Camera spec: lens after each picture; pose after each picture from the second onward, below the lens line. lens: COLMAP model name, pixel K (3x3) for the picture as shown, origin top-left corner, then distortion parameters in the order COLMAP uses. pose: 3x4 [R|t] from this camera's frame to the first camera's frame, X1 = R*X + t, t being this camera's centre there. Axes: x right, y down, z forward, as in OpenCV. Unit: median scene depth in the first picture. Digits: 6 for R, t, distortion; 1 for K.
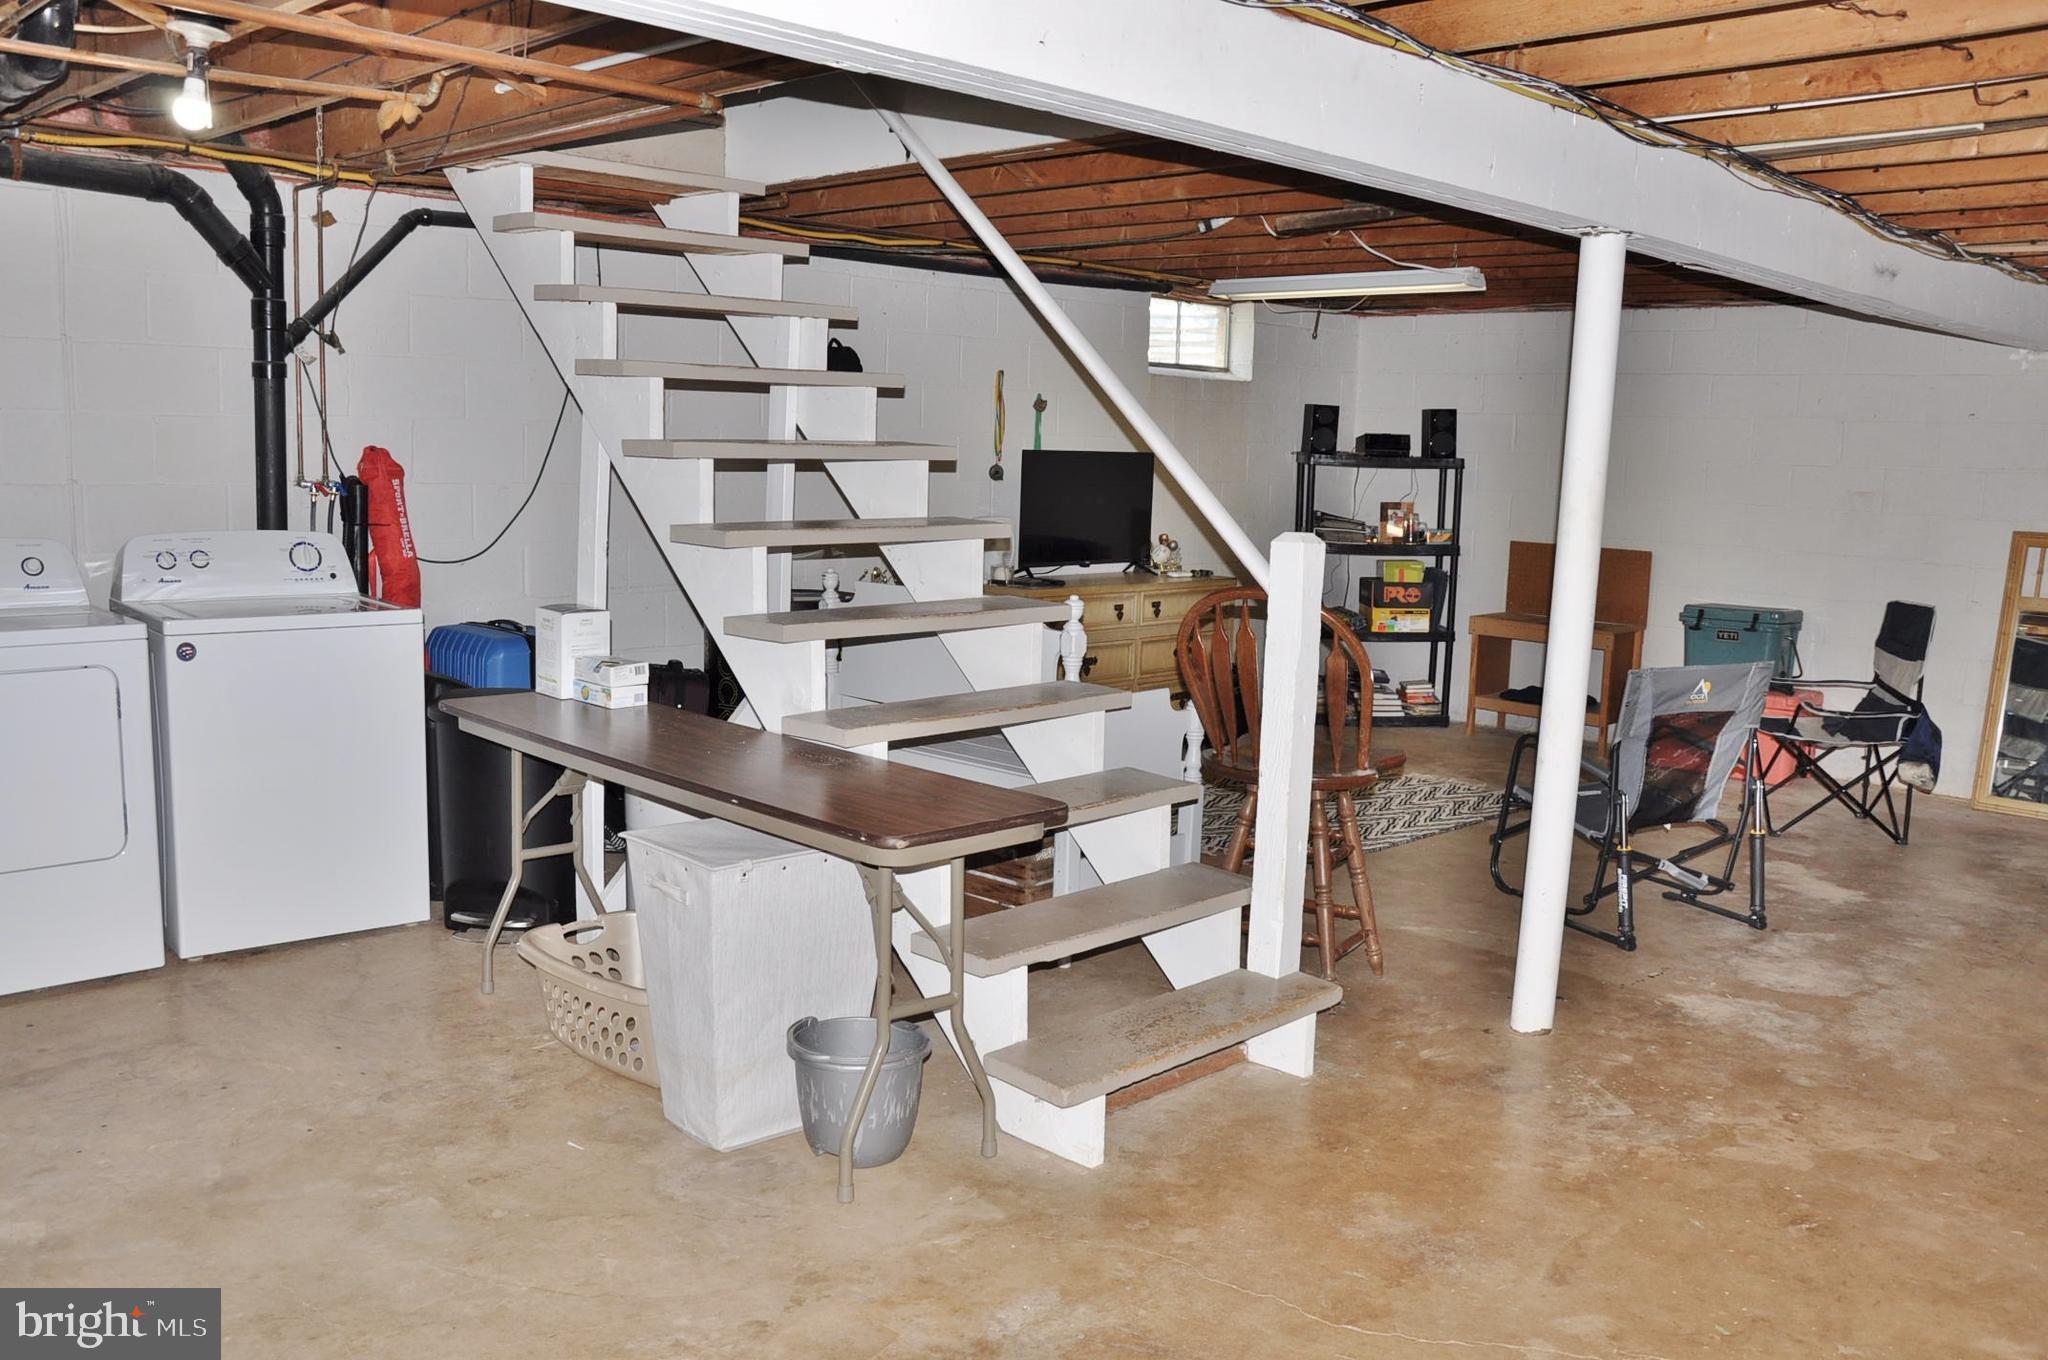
lens RADIAL K [[1687.6, 0, 1025.1], [0, 1687.6, 691.1], [0, 0, 1]] dist [-0.112219, 0.106978]
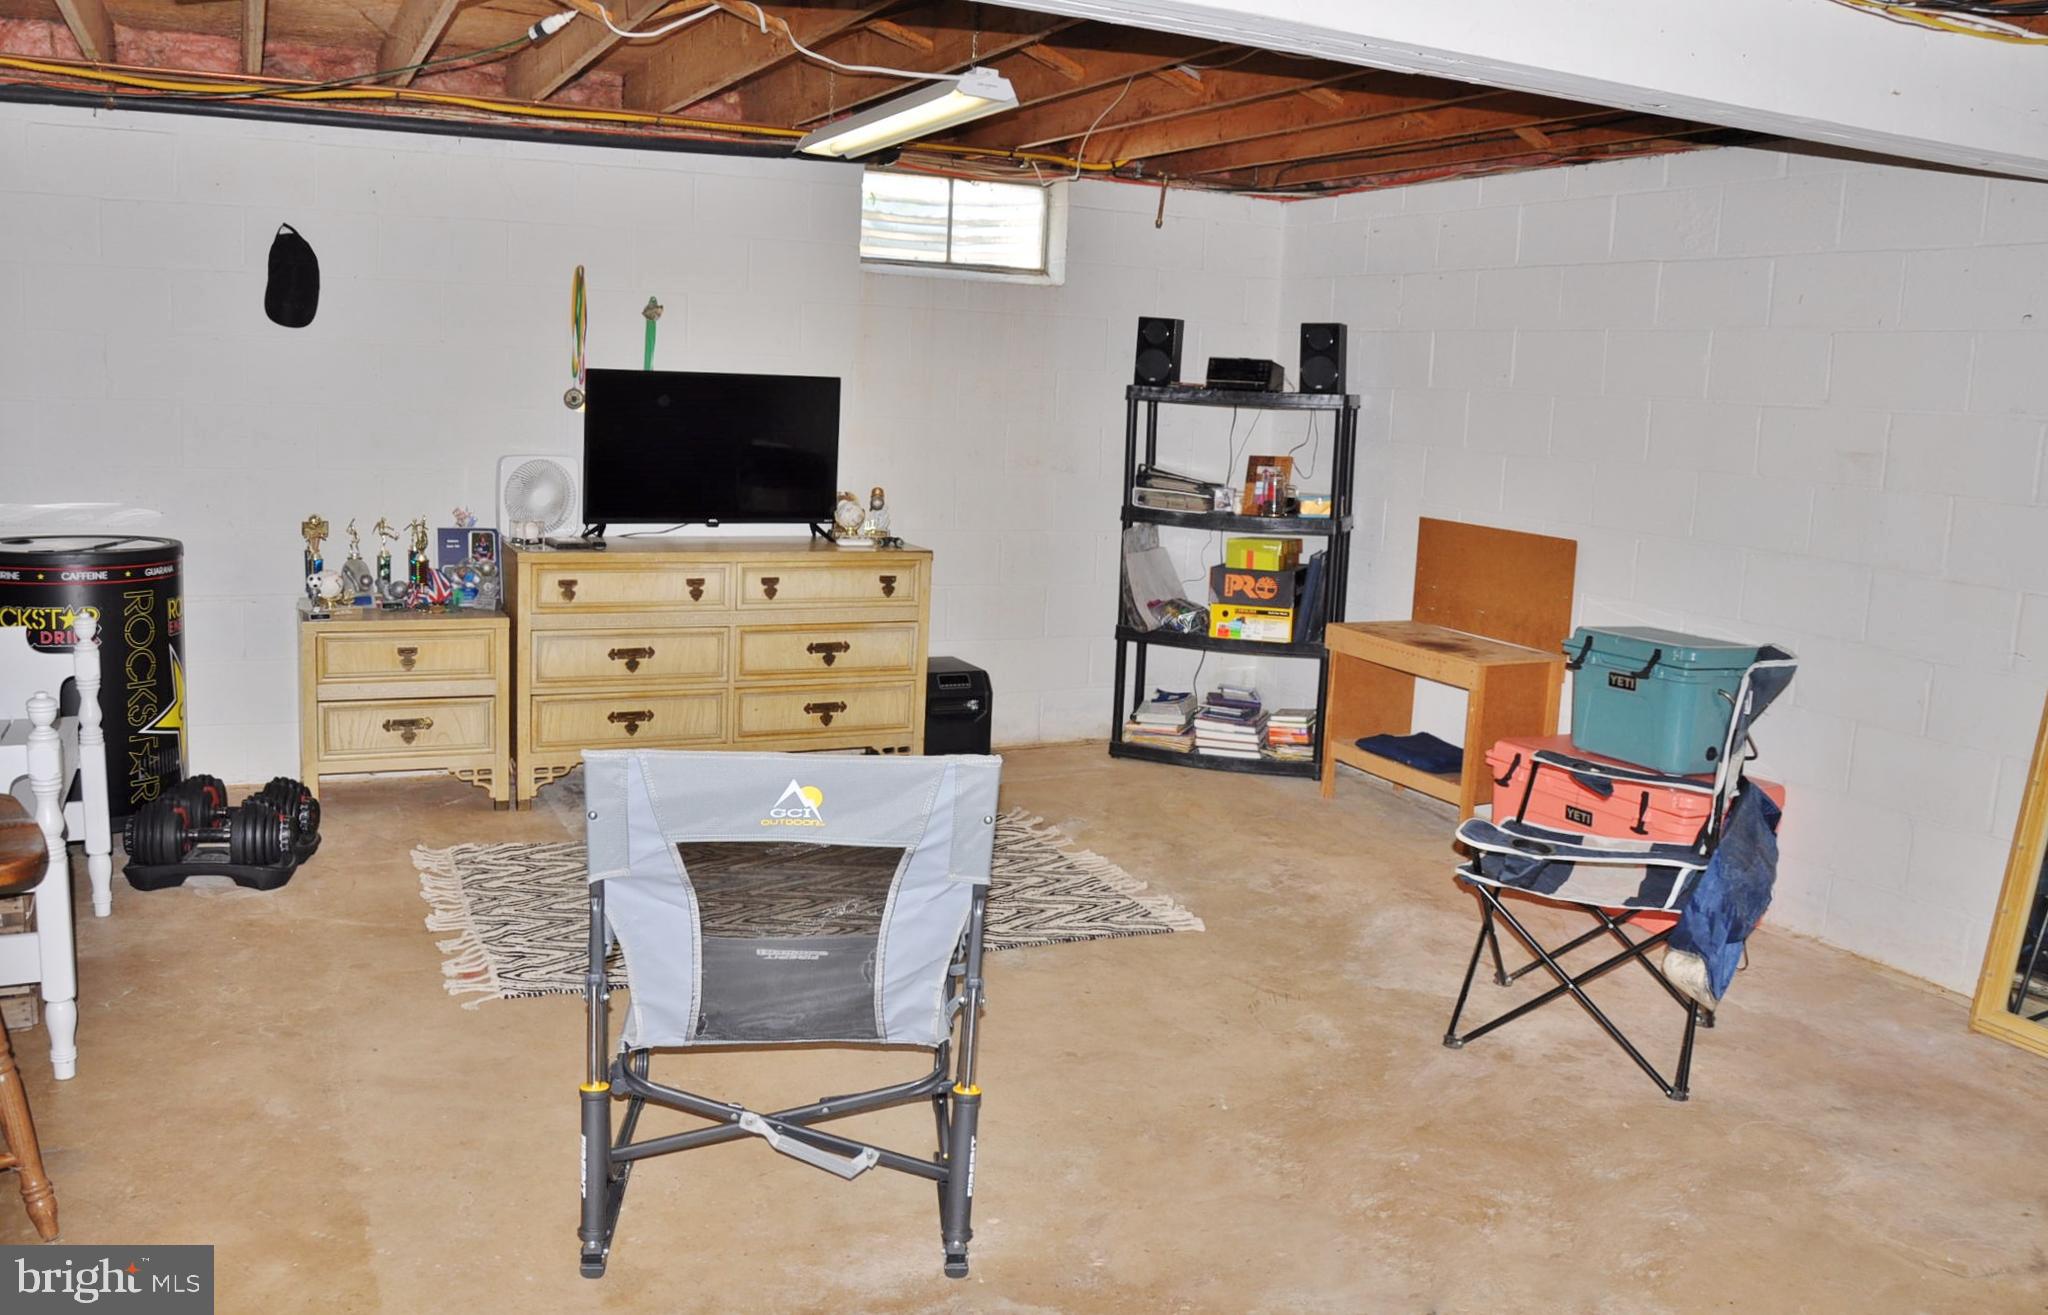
lens RADIAL K [[1656.3, 0, 992.0], [0, 1656.3, 621.1], [0, 0, 1]] dist [-0.159080, 0.132869]
pose [[0.934947, 0.062785, -0.349189, 0.489950], [-0.068624, 0.997633, -0.004364, -0.043858], [0.348089, 0.028043, 0.937042, 0.424774]]
